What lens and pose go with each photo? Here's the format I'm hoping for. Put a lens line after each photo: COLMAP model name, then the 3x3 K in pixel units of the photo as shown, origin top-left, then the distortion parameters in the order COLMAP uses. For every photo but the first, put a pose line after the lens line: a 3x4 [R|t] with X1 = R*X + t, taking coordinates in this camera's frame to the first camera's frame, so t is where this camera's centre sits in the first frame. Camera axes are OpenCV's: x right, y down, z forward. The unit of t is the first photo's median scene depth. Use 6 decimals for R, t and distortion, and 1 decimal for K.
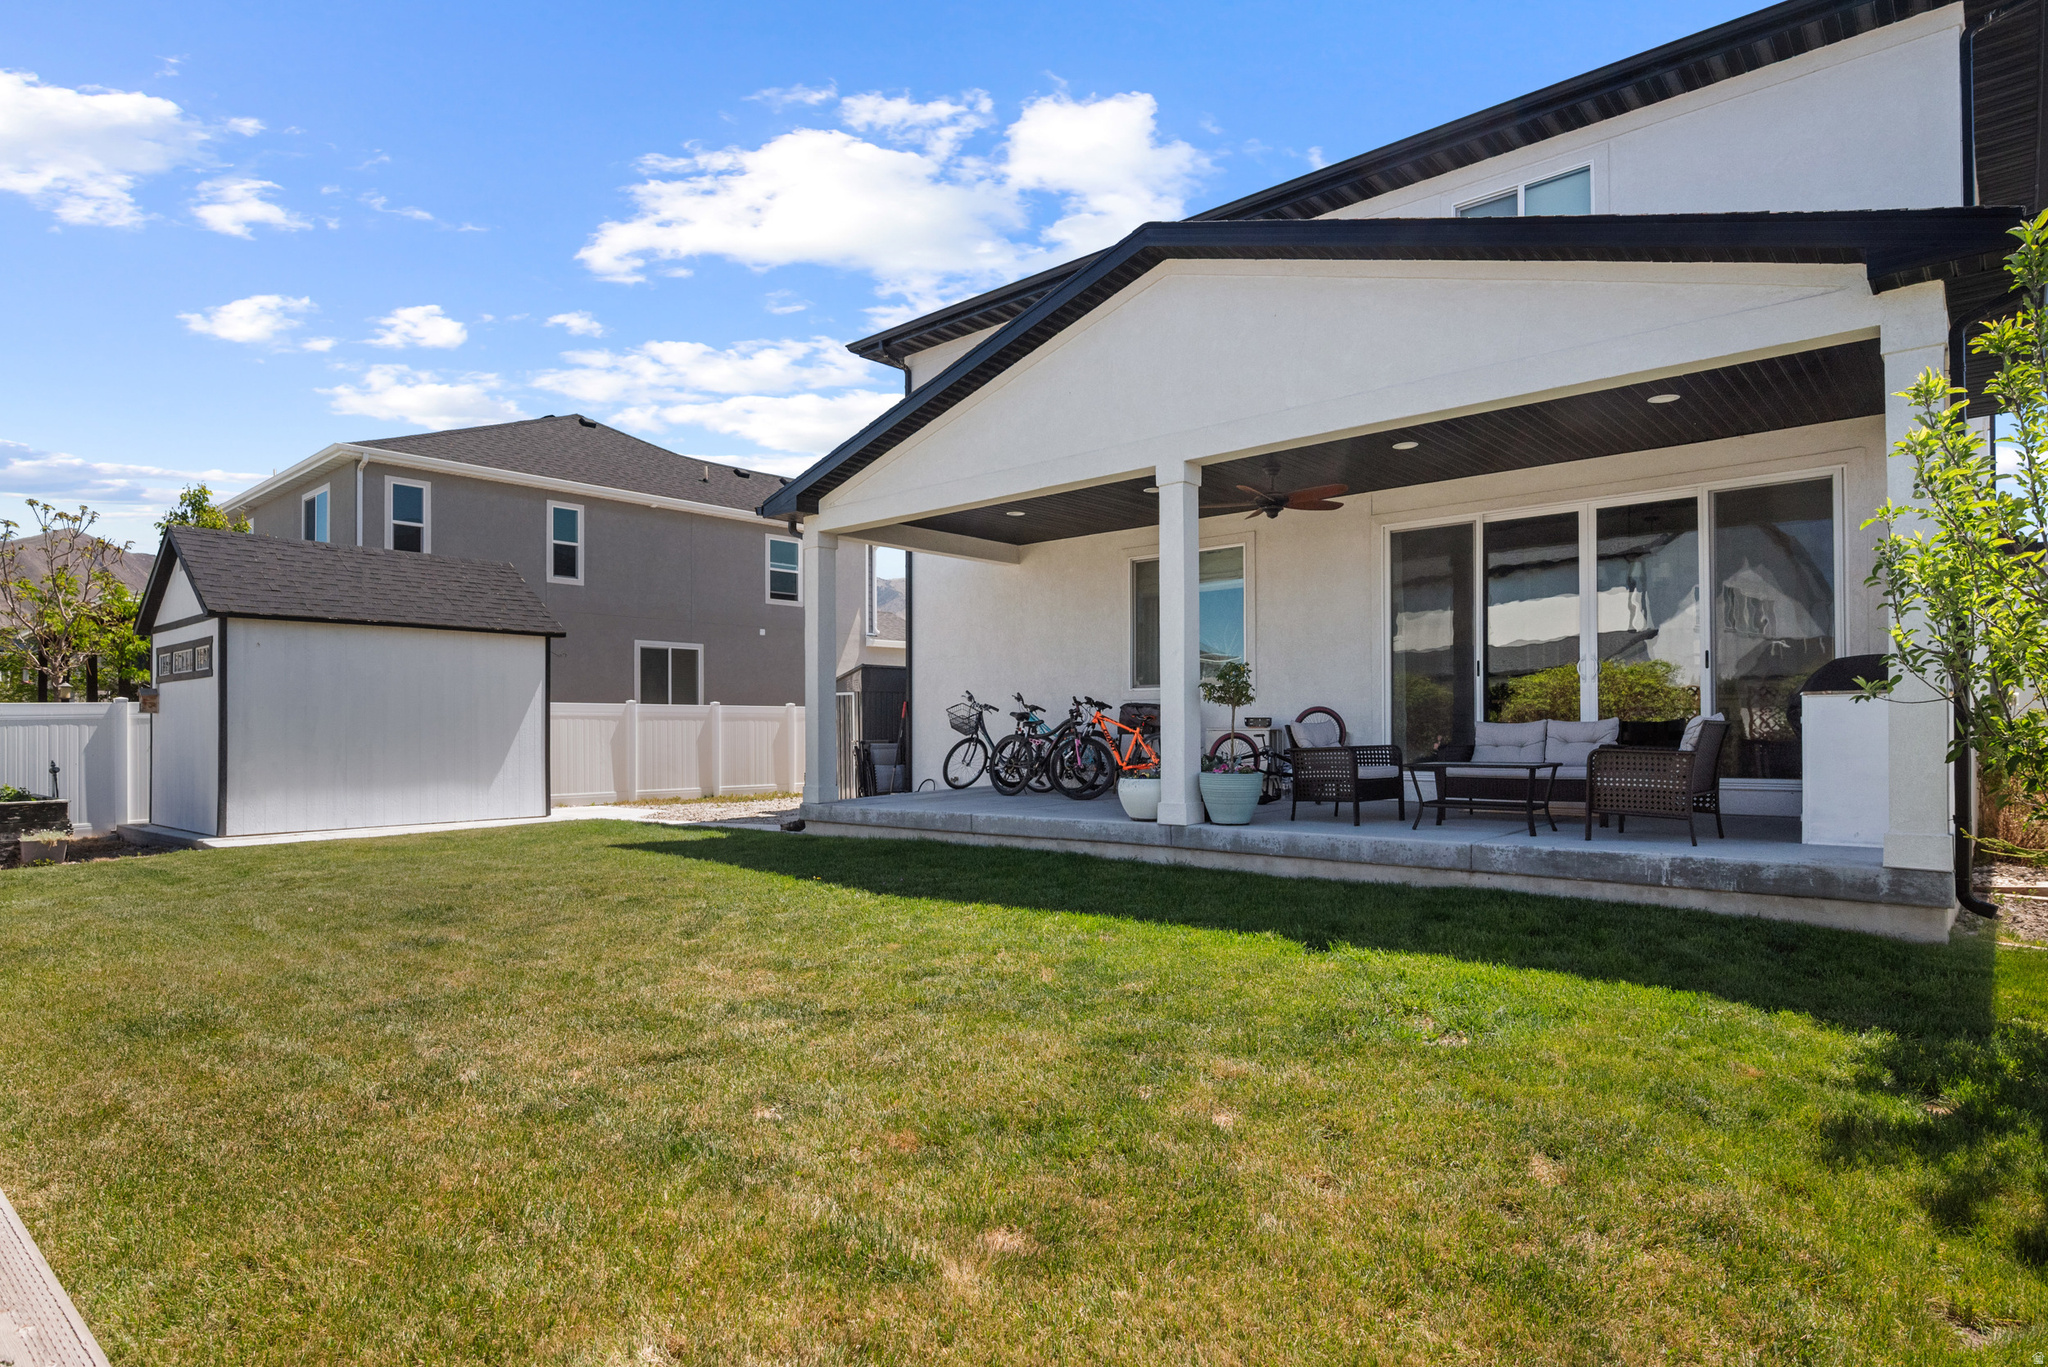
lens RADIAL K [[1112.7, 0, 1026.4], [0, 1112.7, 719.7], [0, 0, 1]] dist [0.001103, 0.000231]
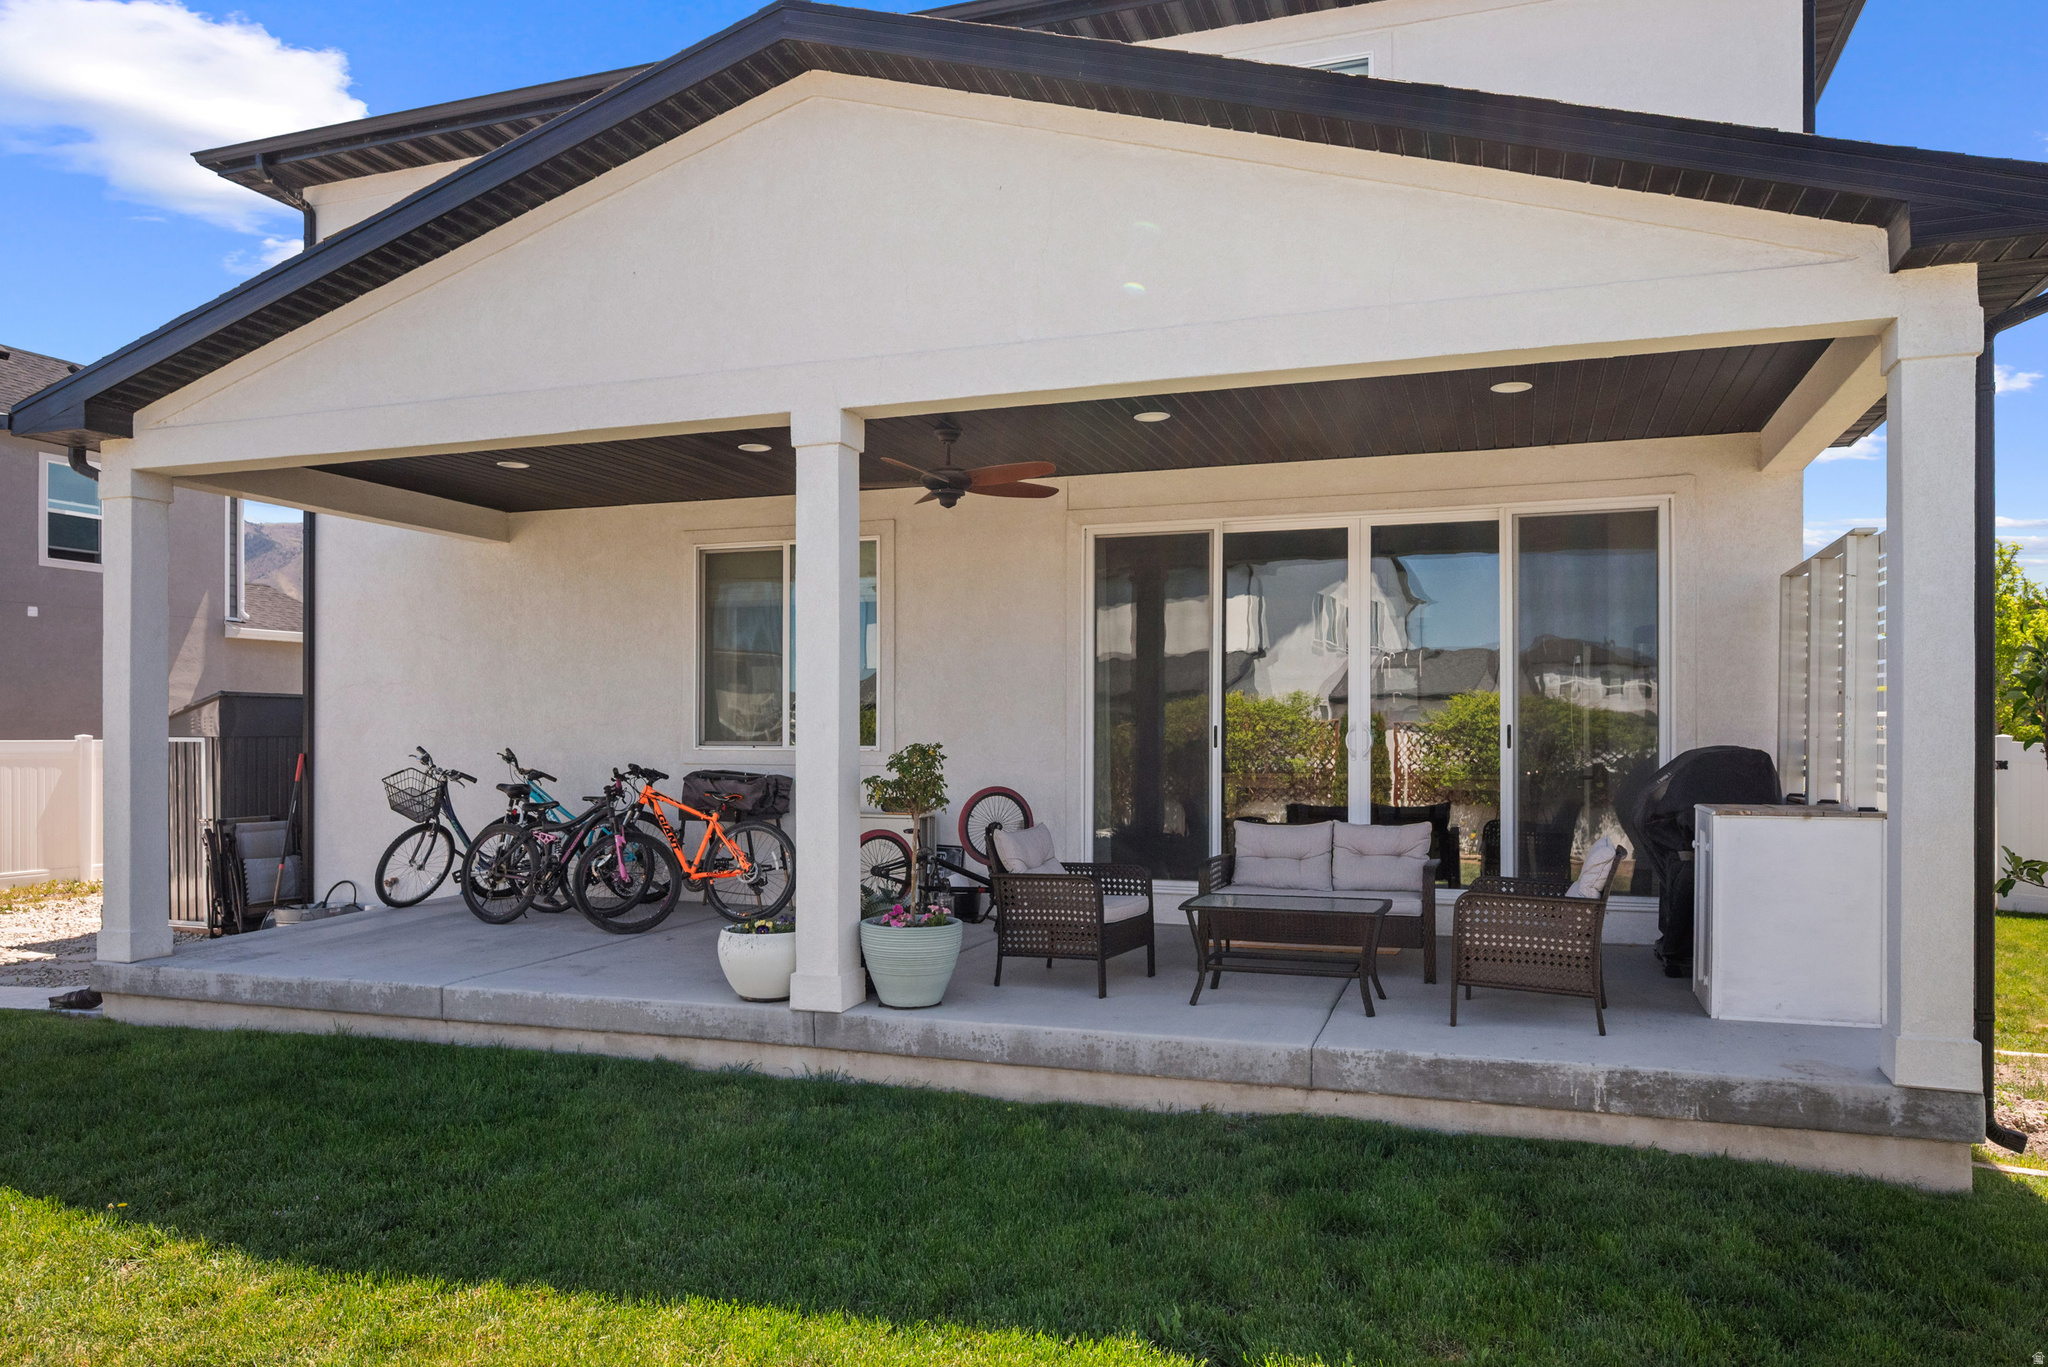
lens RADIAL K [[1358.3, 0, 1031.8], [0, 1358.3, 728.6], [0, 0, 1]] dist [-0.004138, 0.001421]
pose [[0.922918, 0.004797, 0.384968, -0.037899], [-0.006881, 0.999968, 0.004036, -0.052465], [-0.384936, -0.006374, 0.922921, 0.233731]]
